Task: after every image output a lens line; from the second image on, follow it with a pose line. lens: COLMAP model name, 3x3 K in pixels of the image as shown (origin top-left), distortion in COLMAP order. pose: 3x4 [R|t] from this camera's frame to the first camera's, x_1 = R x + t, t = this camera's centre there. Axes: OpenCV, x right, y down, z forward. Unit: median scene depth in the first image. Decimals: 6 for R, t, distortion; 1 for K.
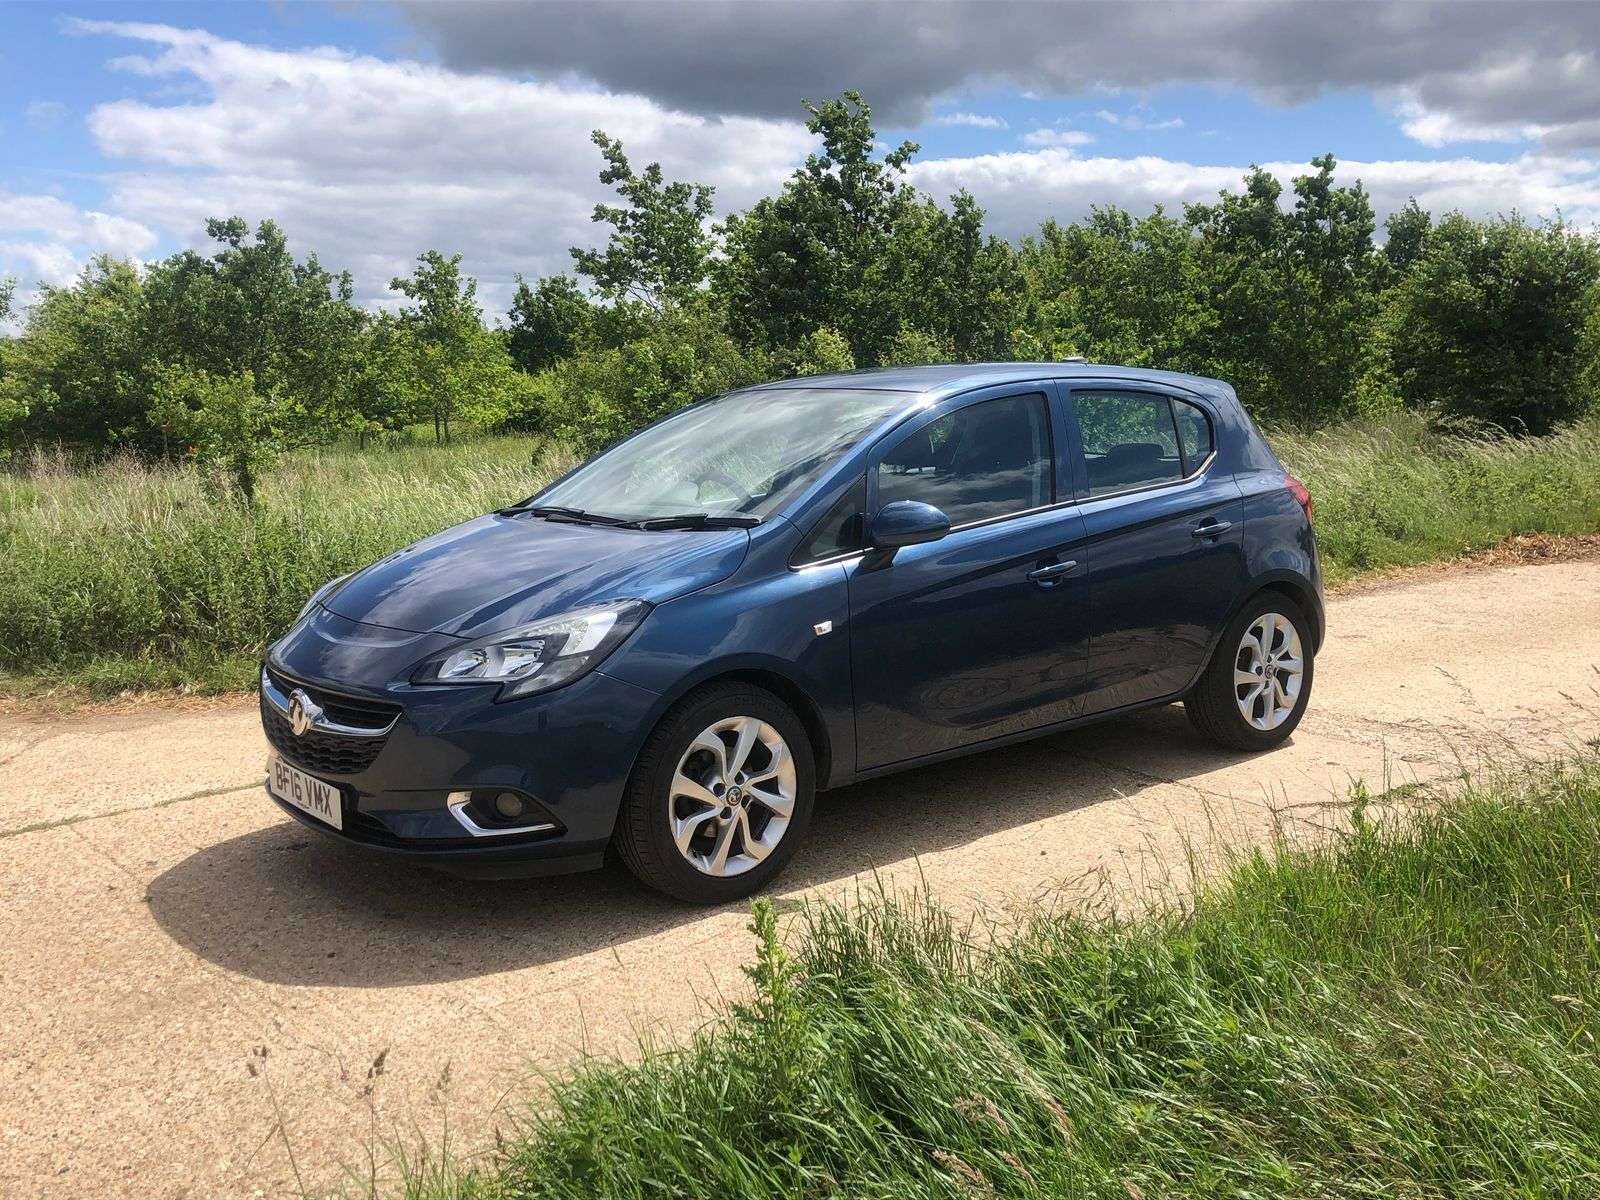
lens RADIAL K [[1642.3, 0, 765.3], [0, 1642.3, 594.5], [0, 0, 1]] dist [0.048854, -0.099823]
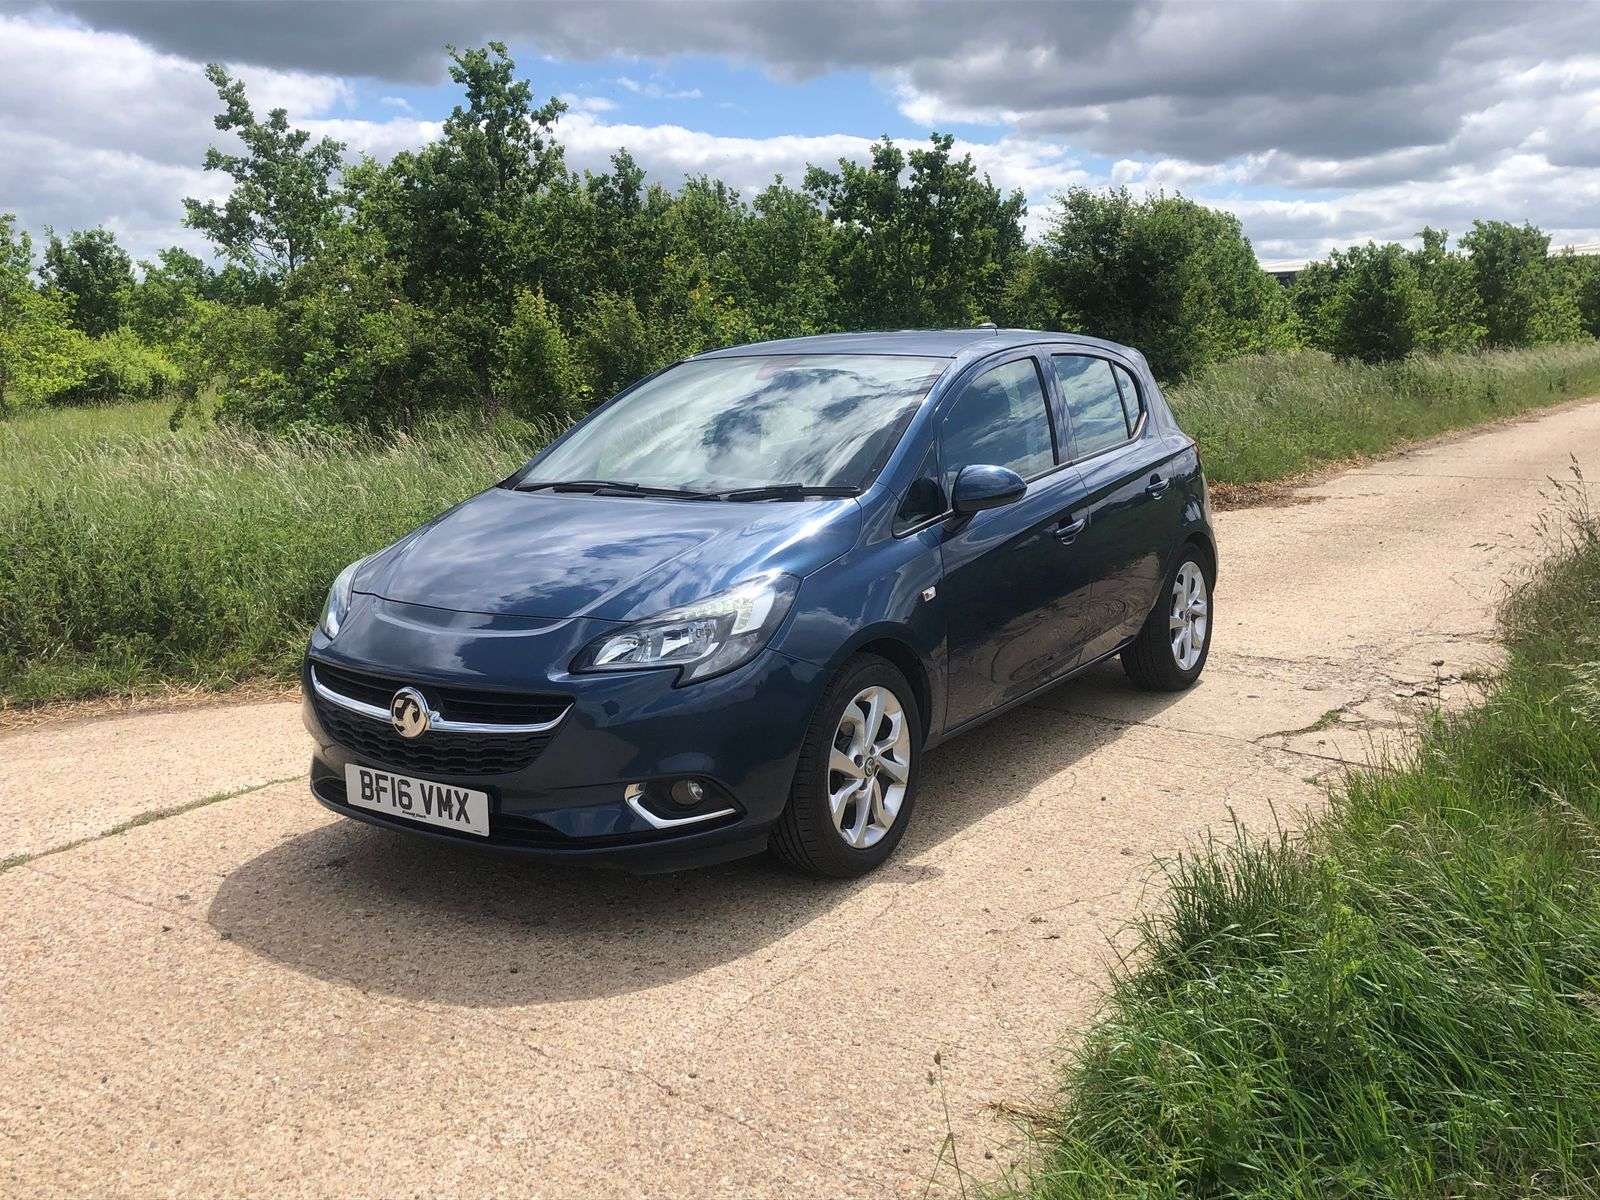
lens RADIAL K [[1642.3, 0, 765.3], [0, 1642.3, 594.5], [0, 0, 1]] dist [0.048854, -0.099823]
pose [[0.950443, -0.047243, 0.307289, -0.107419], [0.040854, 0.998795, 0.027197, -0.002710], [-0.308203, -0.013295, 0.951228, 0.024219]]
